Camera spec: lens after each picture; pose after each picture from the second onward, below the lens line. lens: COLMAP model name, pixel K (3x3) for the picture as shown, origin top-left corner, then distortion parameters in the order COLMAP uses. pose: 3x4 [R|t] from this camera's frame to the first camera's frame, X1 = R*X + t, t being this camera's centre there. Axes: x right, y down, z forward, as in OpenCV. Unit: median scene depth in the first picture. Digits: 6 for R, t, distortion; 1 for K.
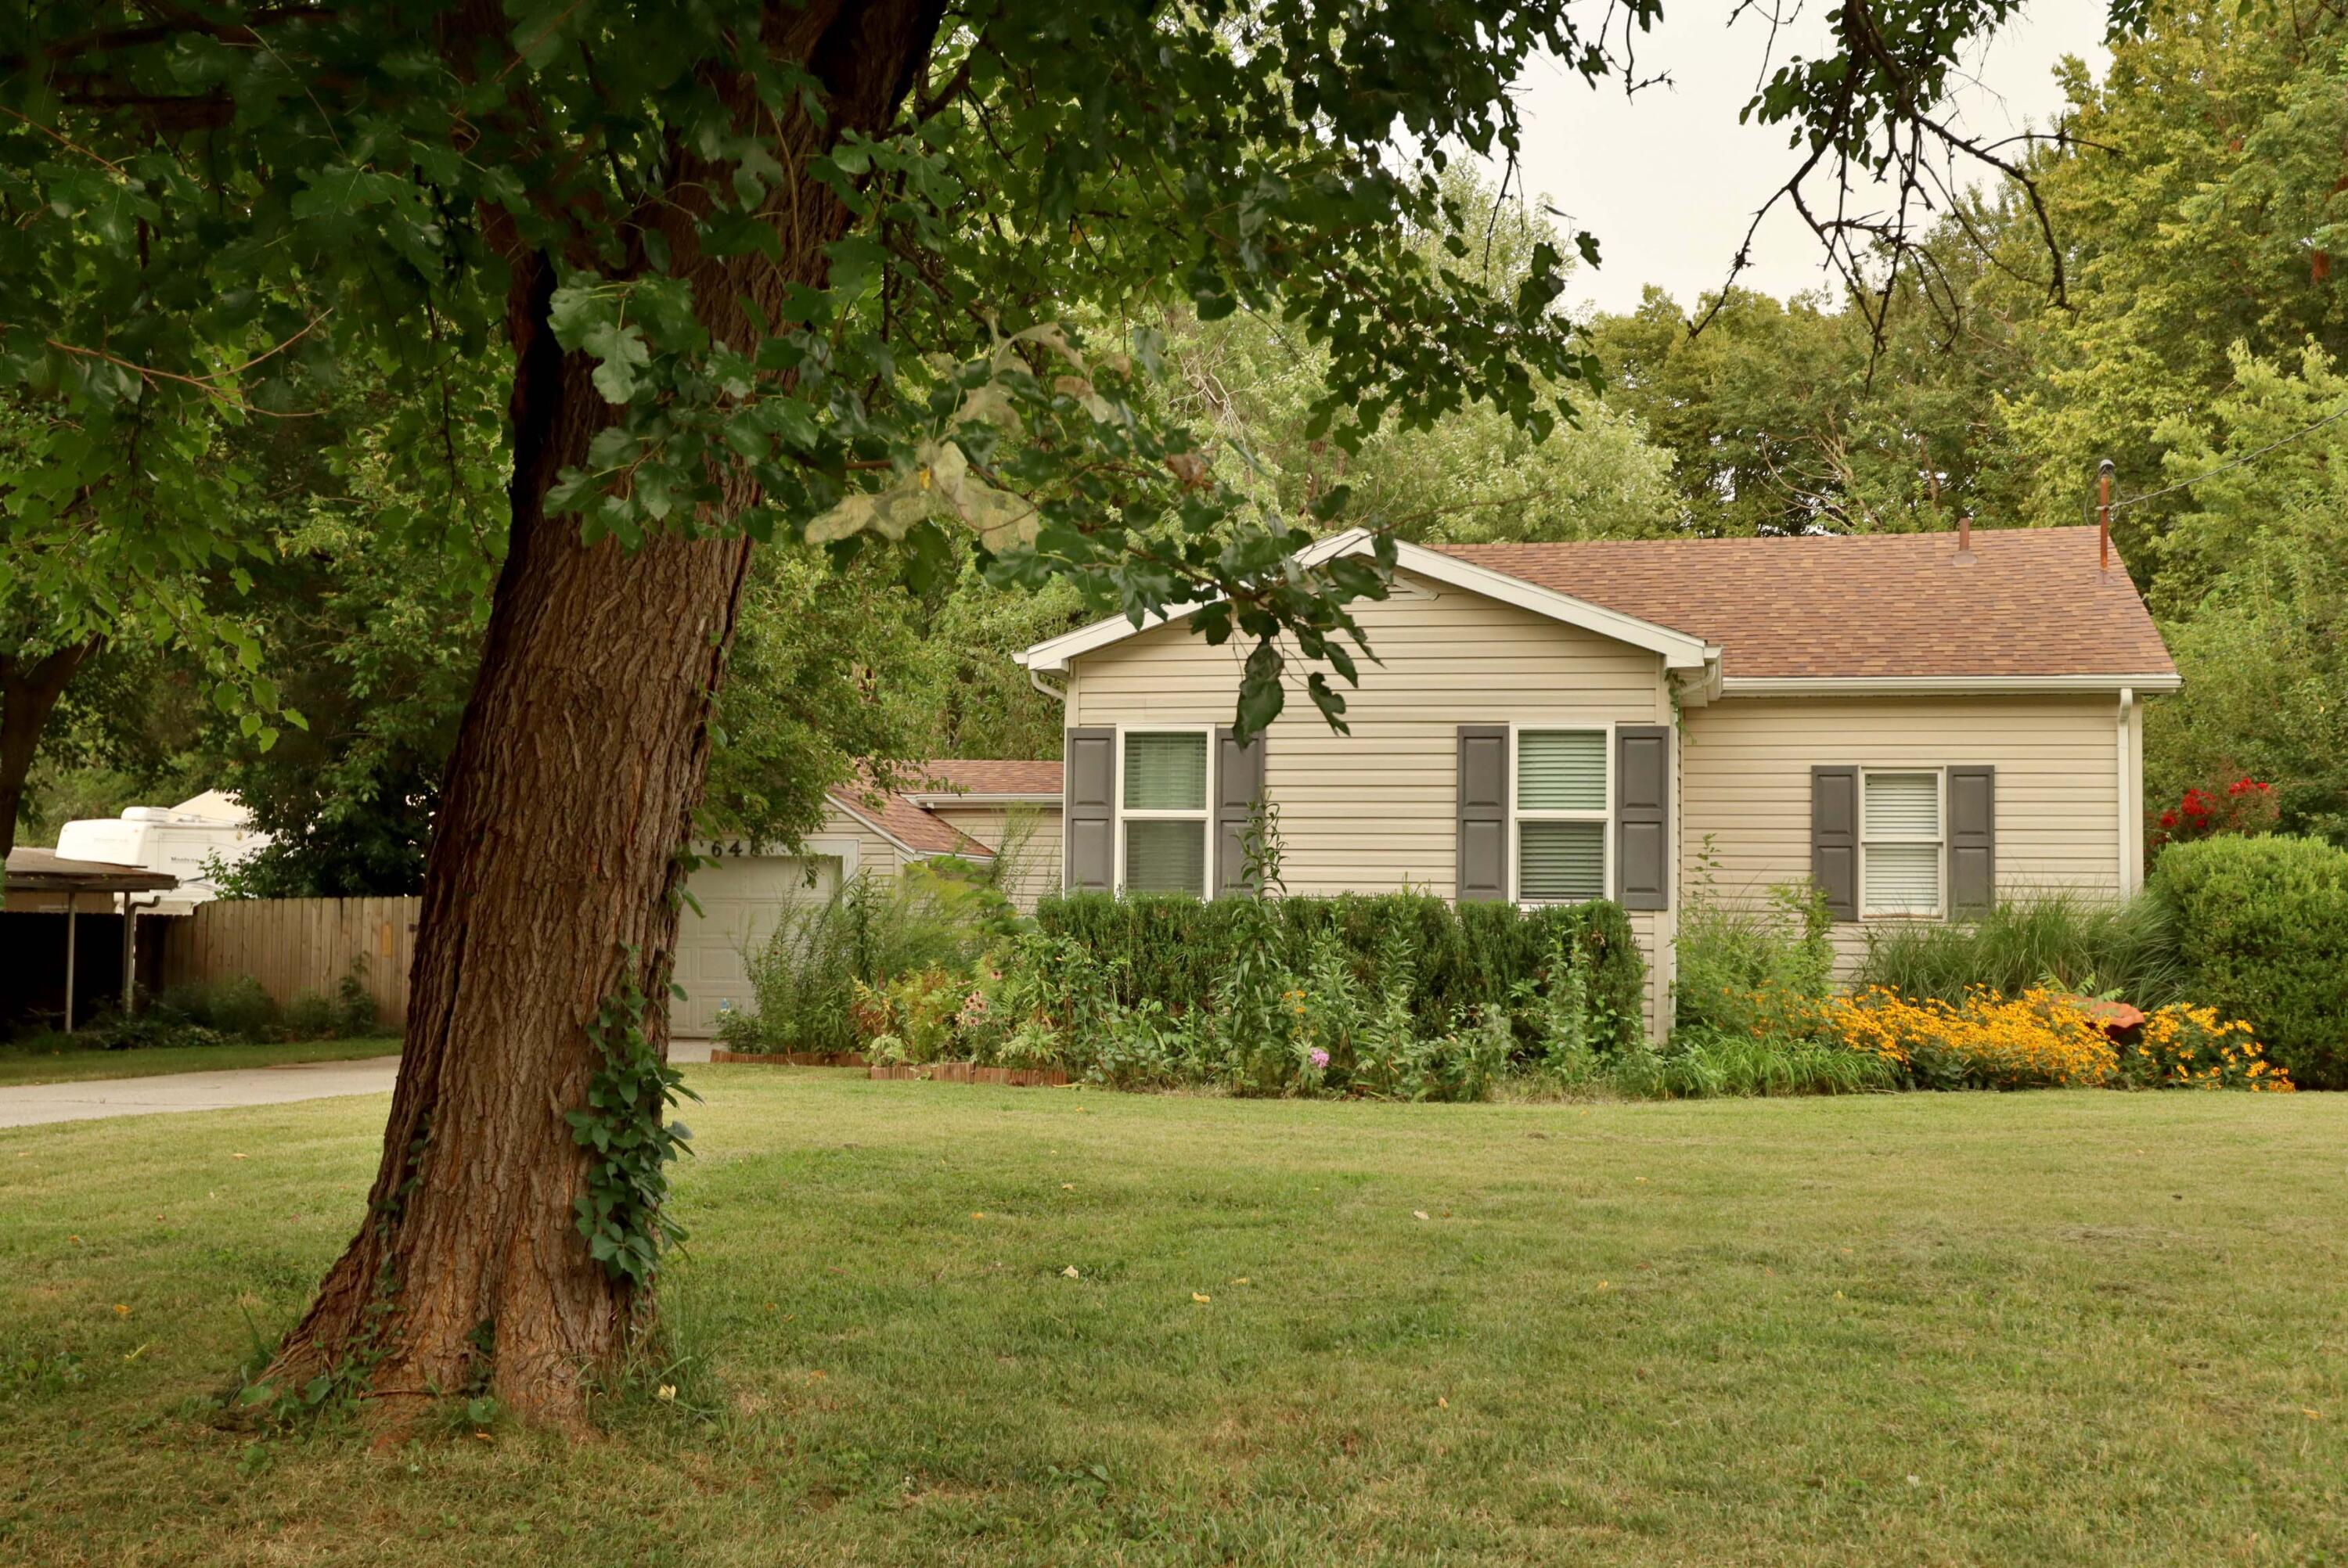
lens RADIAL K [[2537.8, 0, 1174.0], [0, 2537.8, 784.0], [0, 0, 1]] dist [-0.003024, 0.040926]
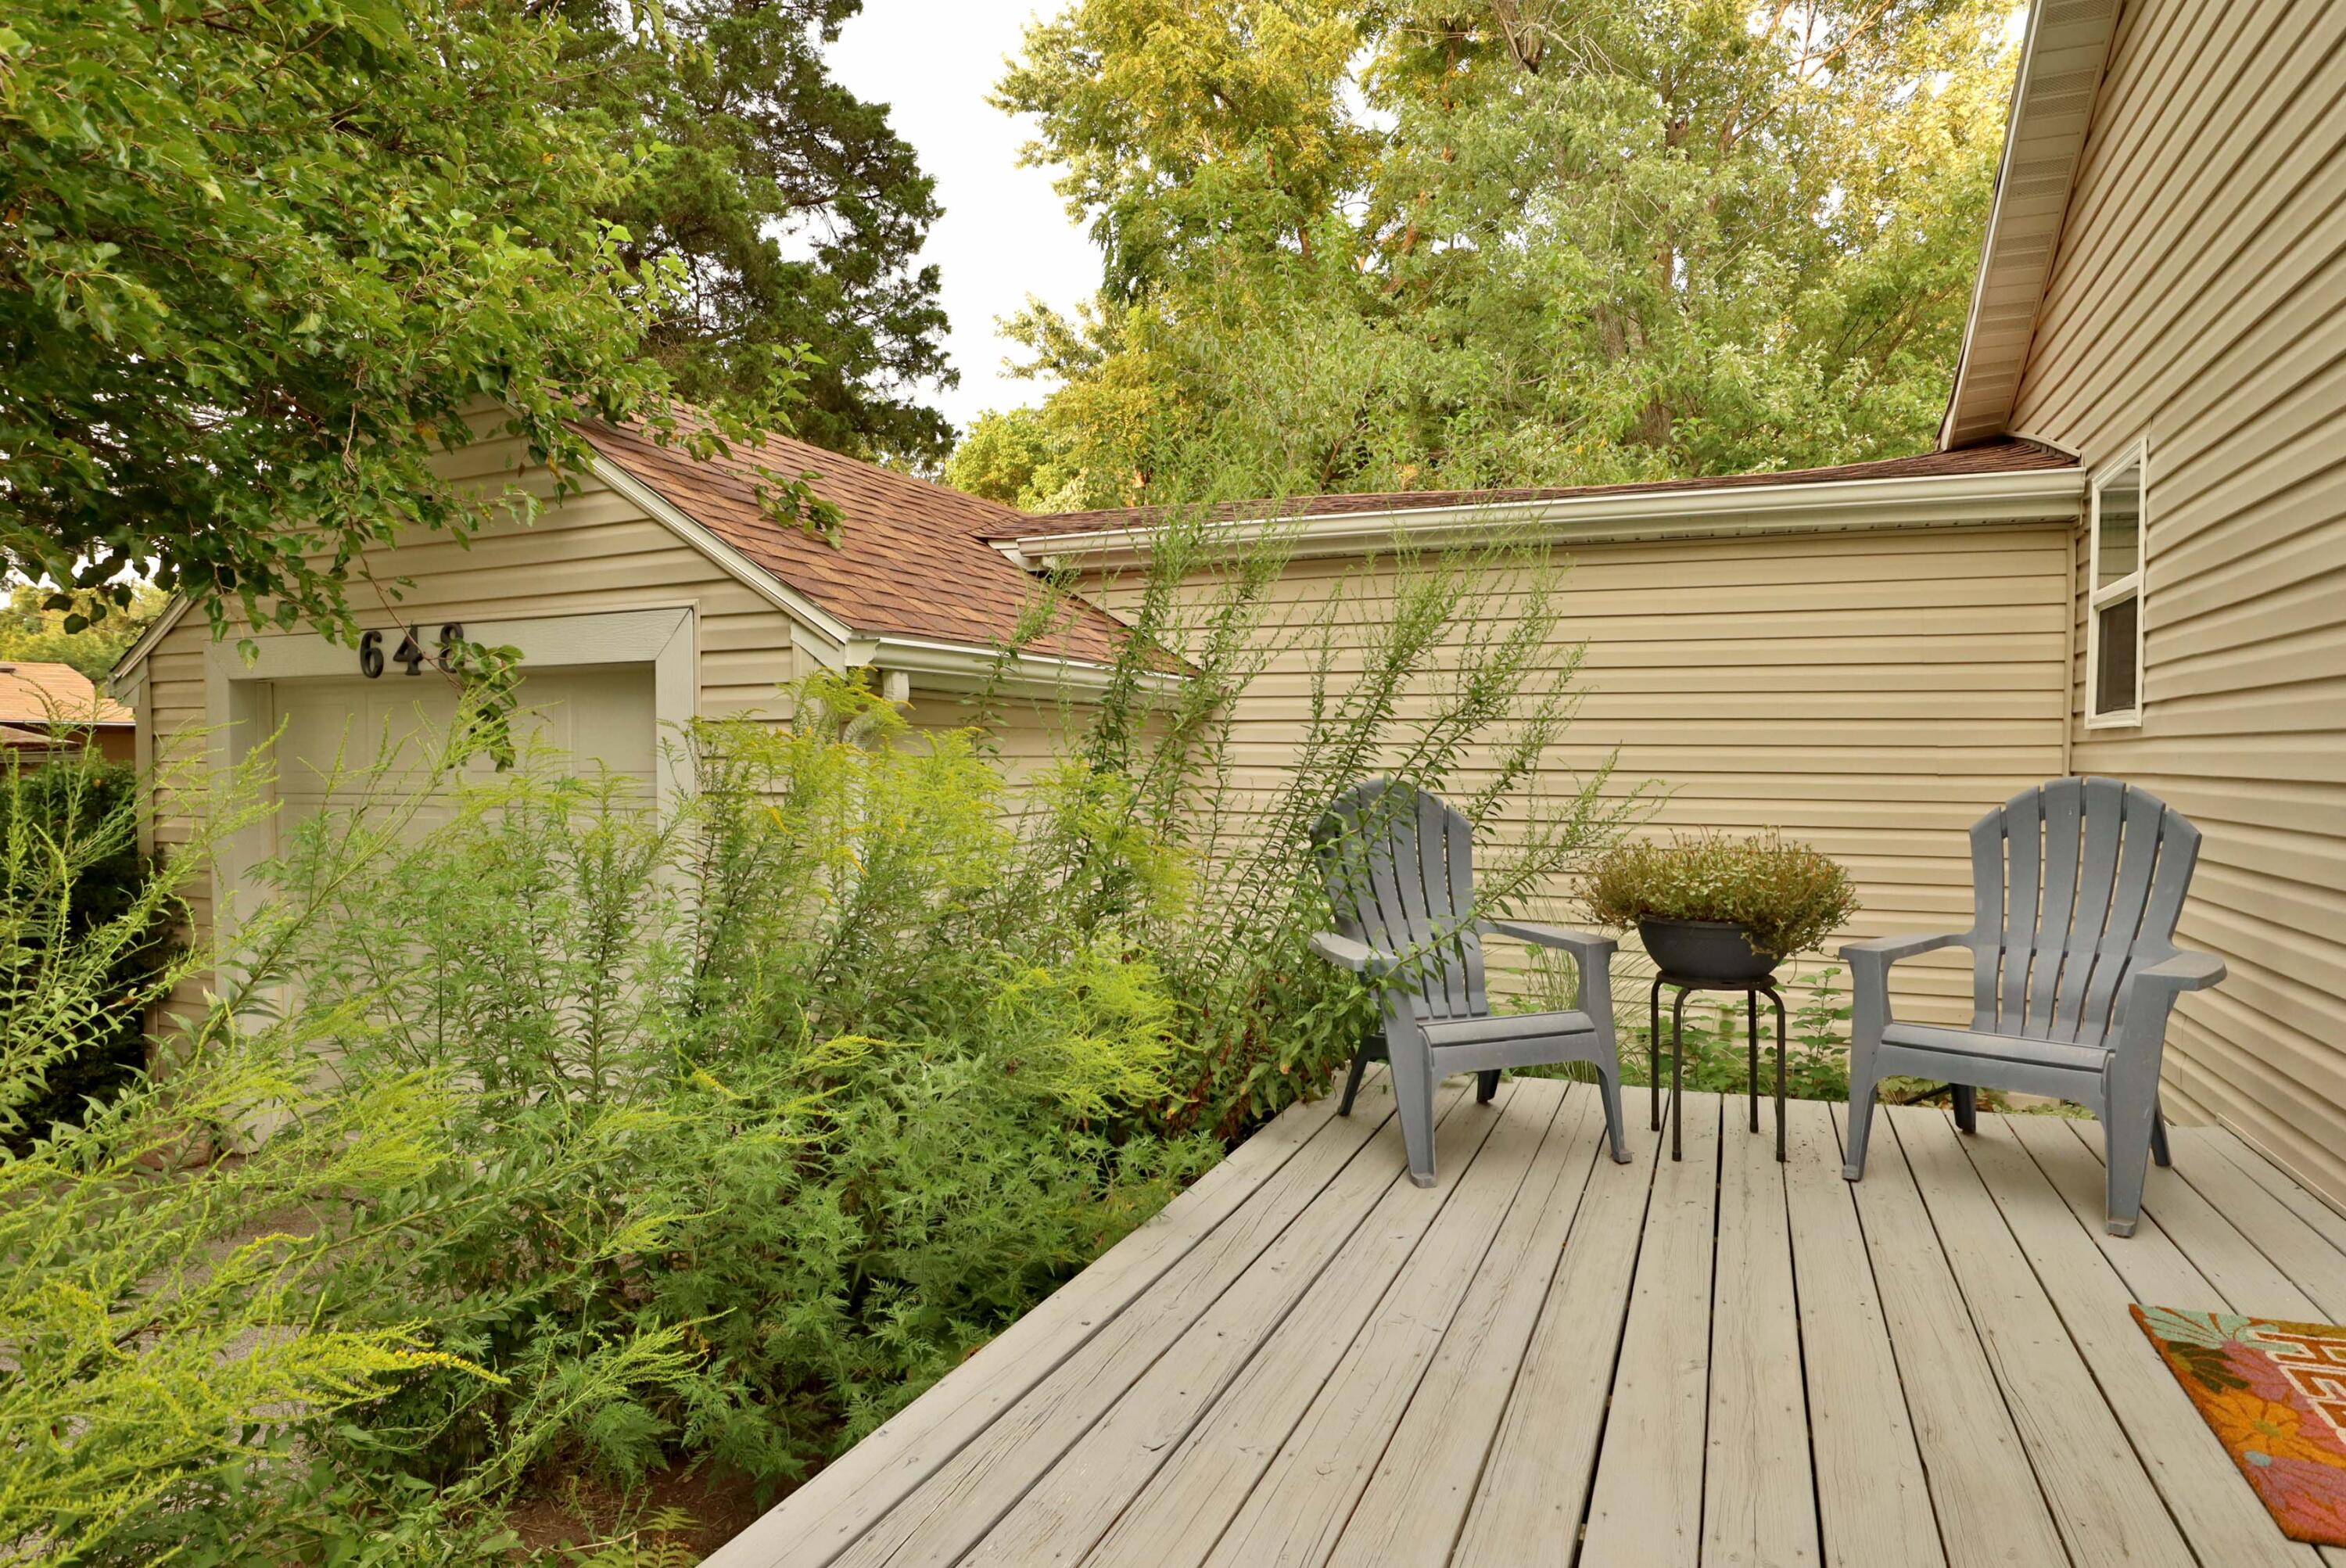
lens RADIAL K [[1341.4, 0, 1165.1], [0, 1341.4, 778.1], [0, 0, 1]] dist [-0.040738, 0.016404]
pose [[0.983671, -0.004426, -0.179920, -0.054716], [0.017163, 0.997448, 0.069301, 0.047033], [0.179154, -0.071258, 0.981237, 1.228446]]
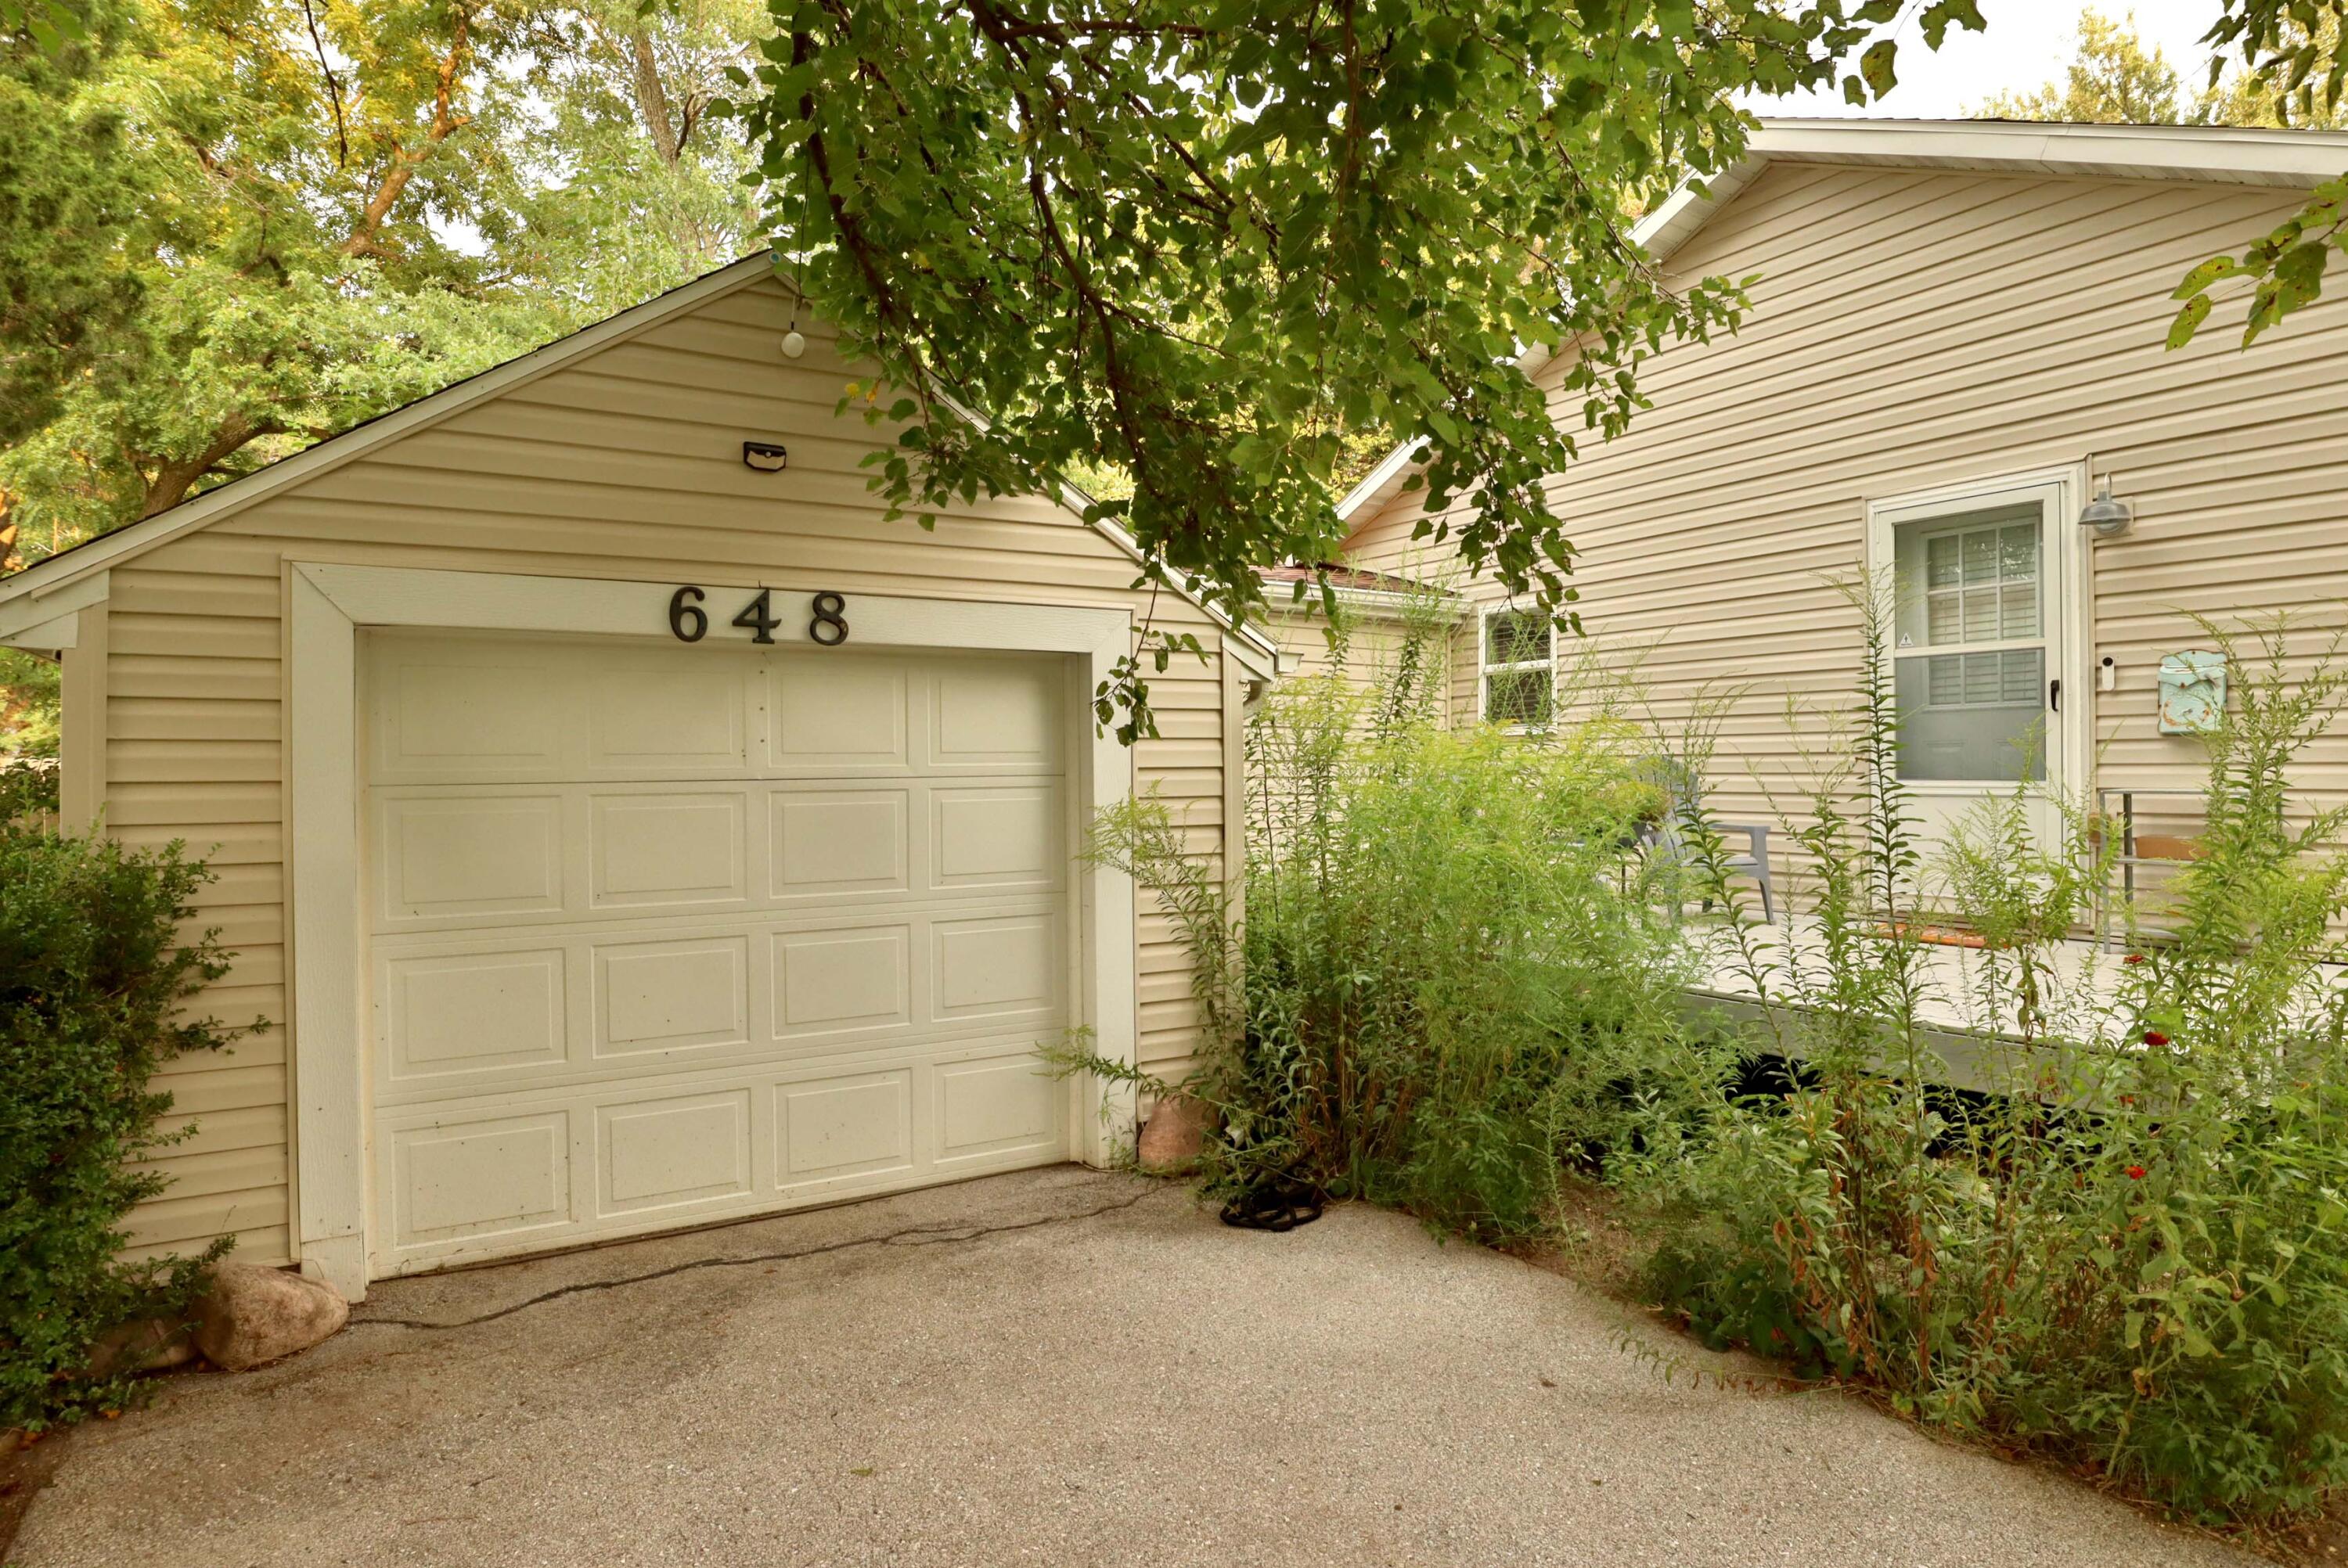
lens RADIAL K [[1342.3, 0, 1166.1], [0, 1342.3, 778.1], [0, 0, 1]] dist [-0.040738, 0.016404]
pose [[0.699235, -0.017031, 0.714689, -0.372643], [-0.023405, 0.998635, 0.046696, 0.053389], [-0.714508, -0.049379, 0.697882, 1.247371]]
